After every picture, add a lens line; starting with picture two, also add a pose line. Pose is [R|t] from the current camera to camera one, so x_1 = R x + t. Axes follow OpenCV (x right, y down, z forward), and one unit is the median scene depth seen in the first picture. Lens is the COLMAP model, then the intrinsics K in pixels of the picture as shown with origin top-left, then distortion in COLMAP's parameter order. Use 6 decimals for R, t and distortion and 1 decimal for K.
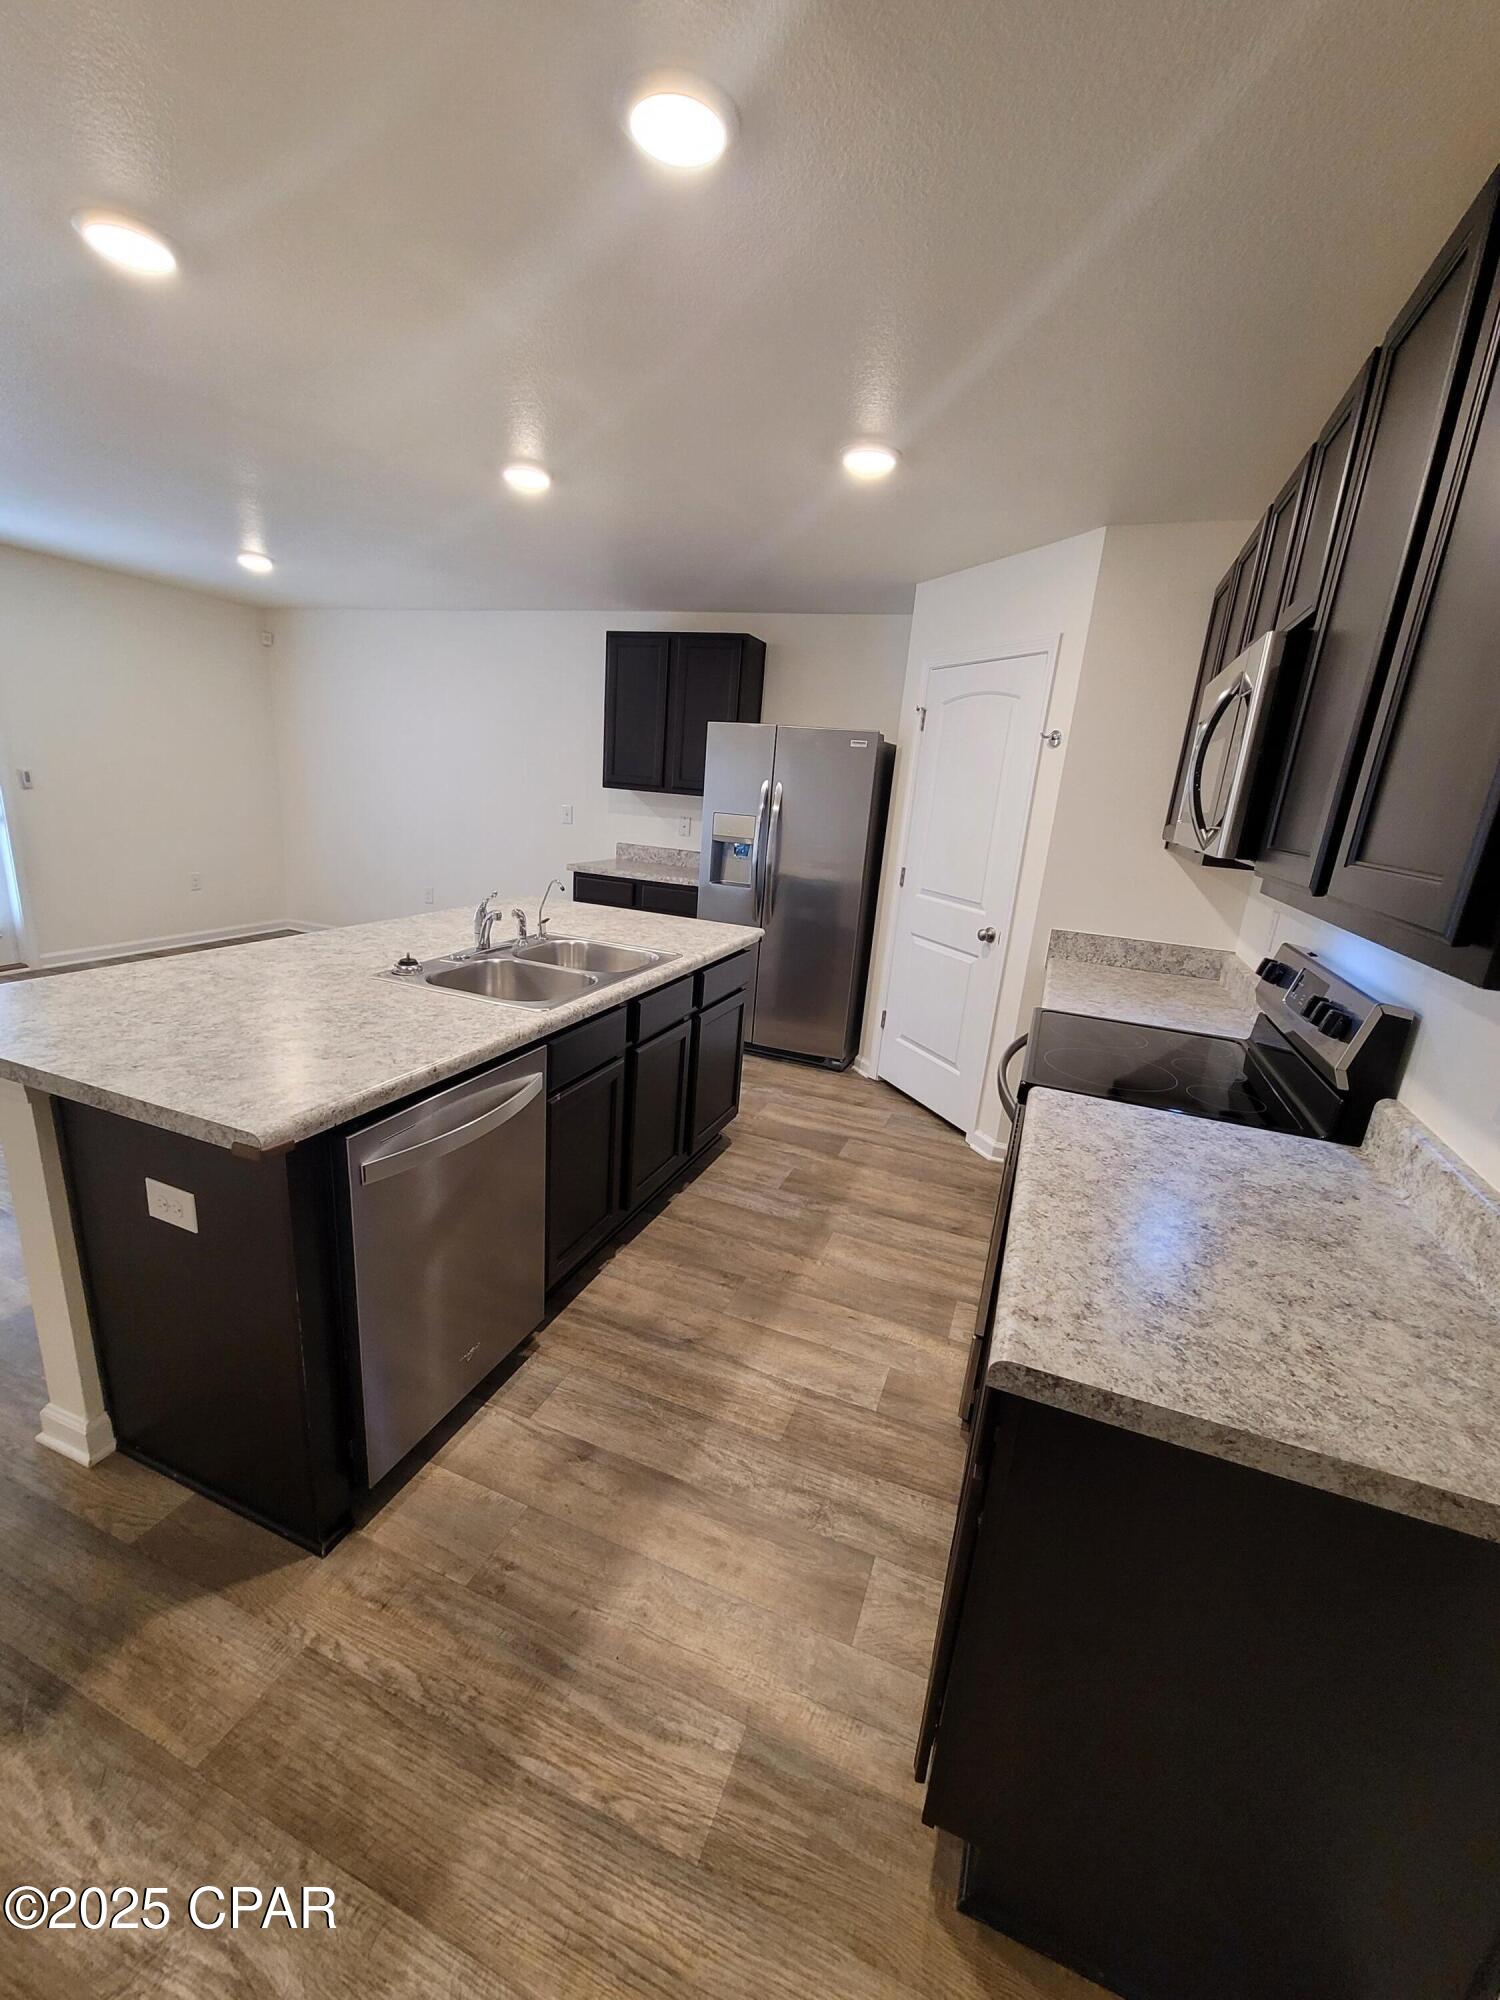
lens RADIAL K [[819.1, 0, 752.6], [0, 819.1, 1013.0], [0, 0, 1]] dist [-0.001889, 0.001954]
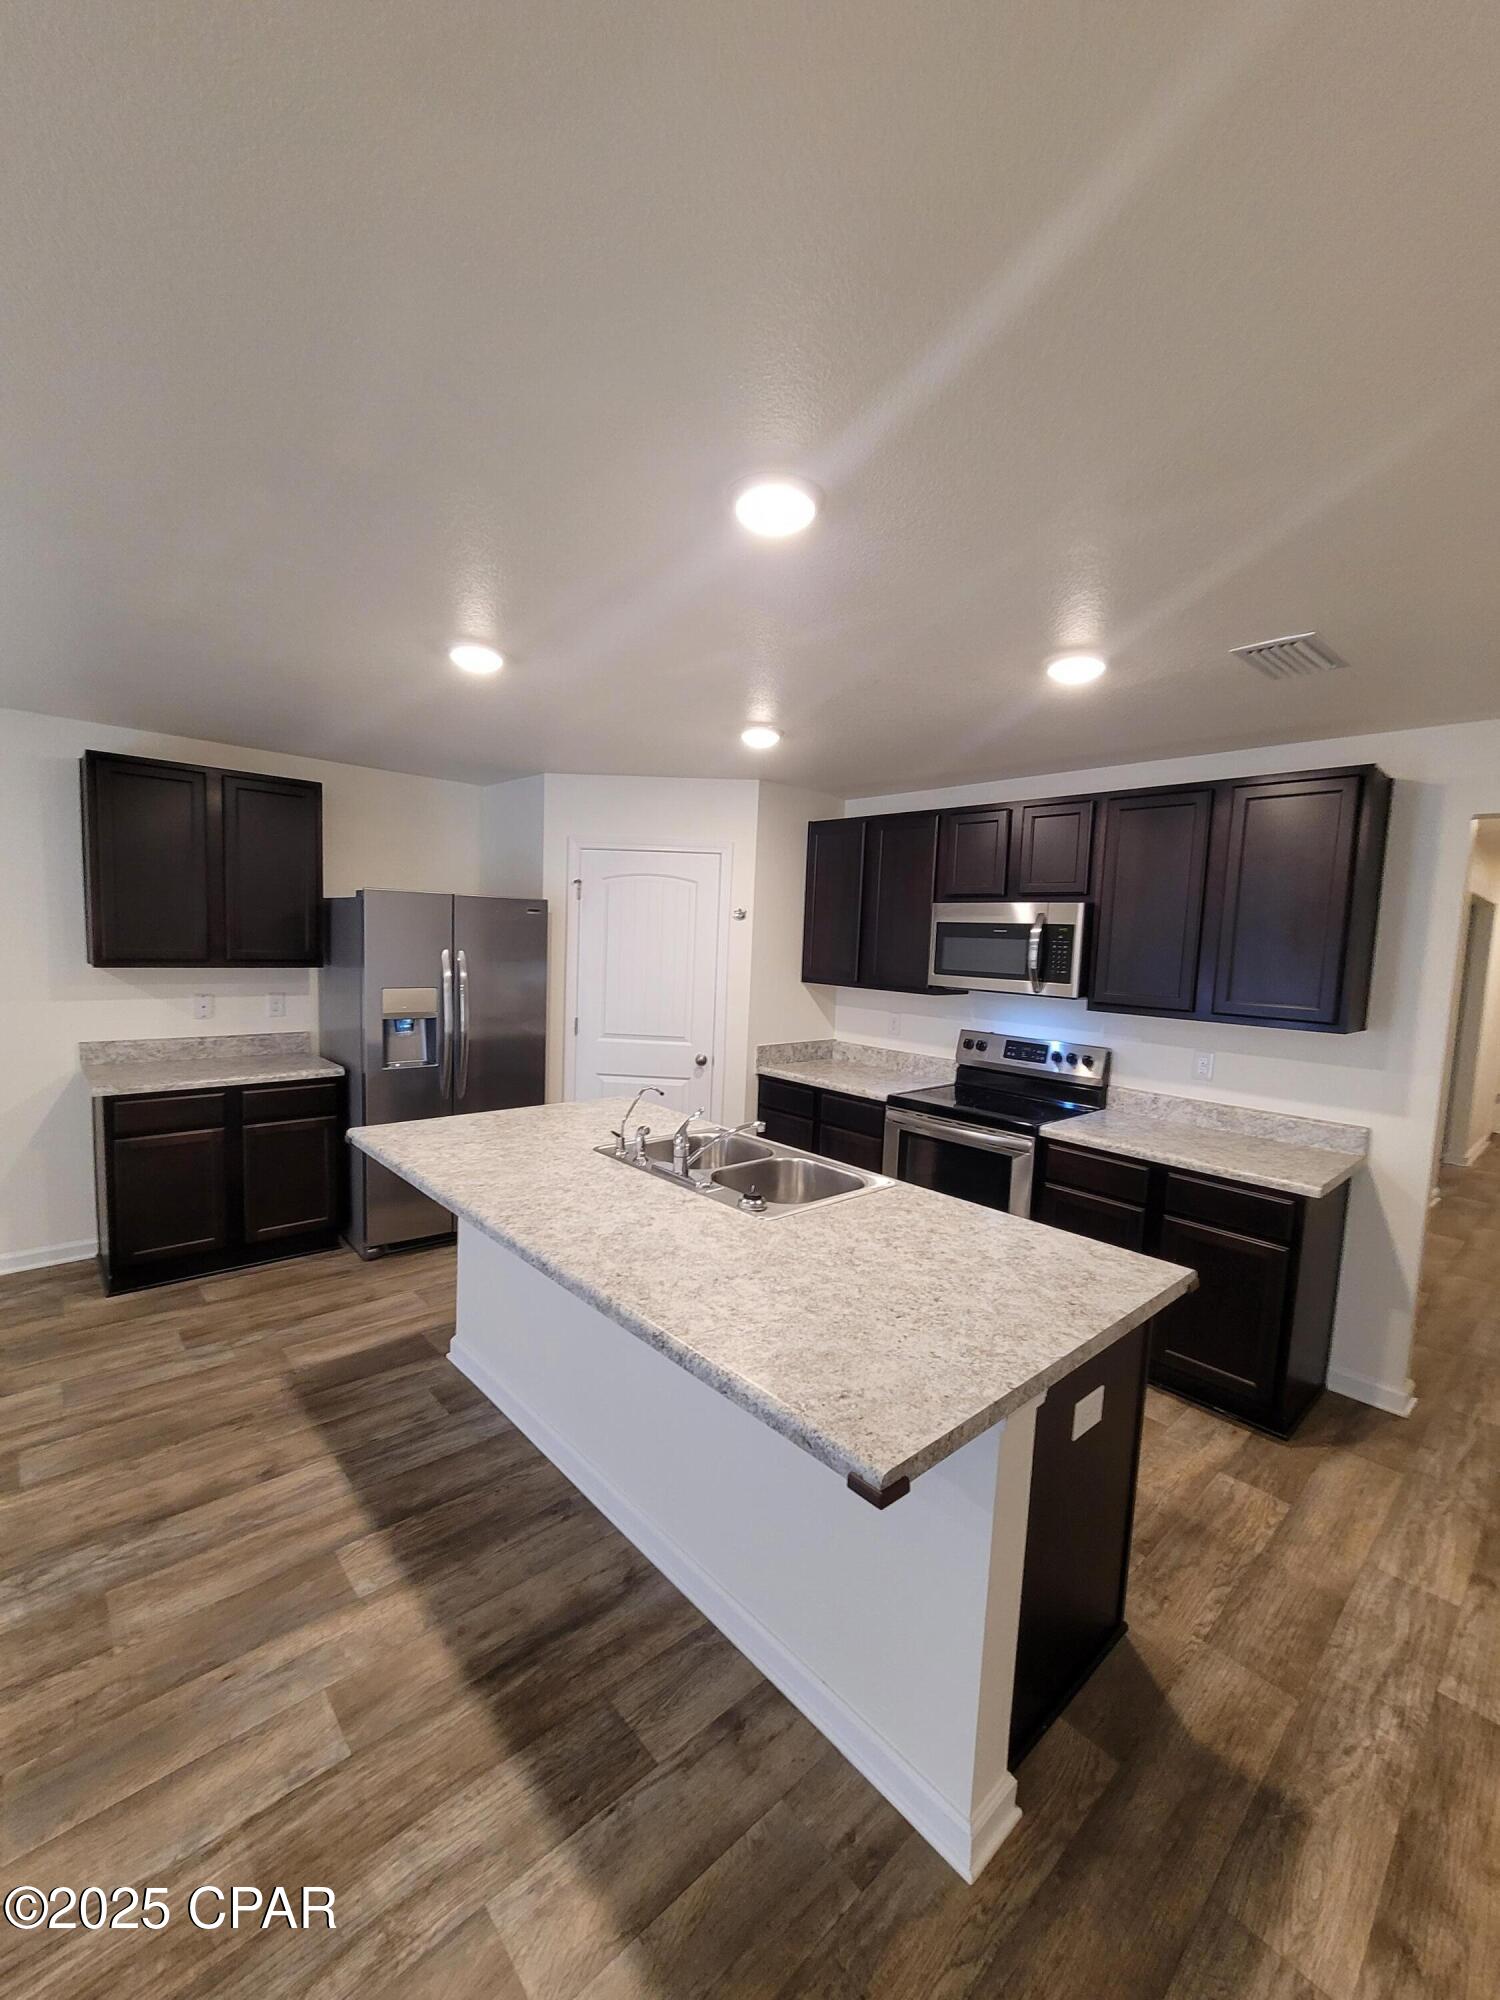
lens RADIAL K [[819.1, 0, 750.6], [0, 819.1, 1004.5], [0, 0, 1]] dist [-0.001889, 0.001954]
pose [[0.443742, -0.136019, 0.885772, -1.824553], [0.238824, 0.970618, 0.029405, -0.455355], [-0.863746, 0.198495, 0.463188, 0.751472]]
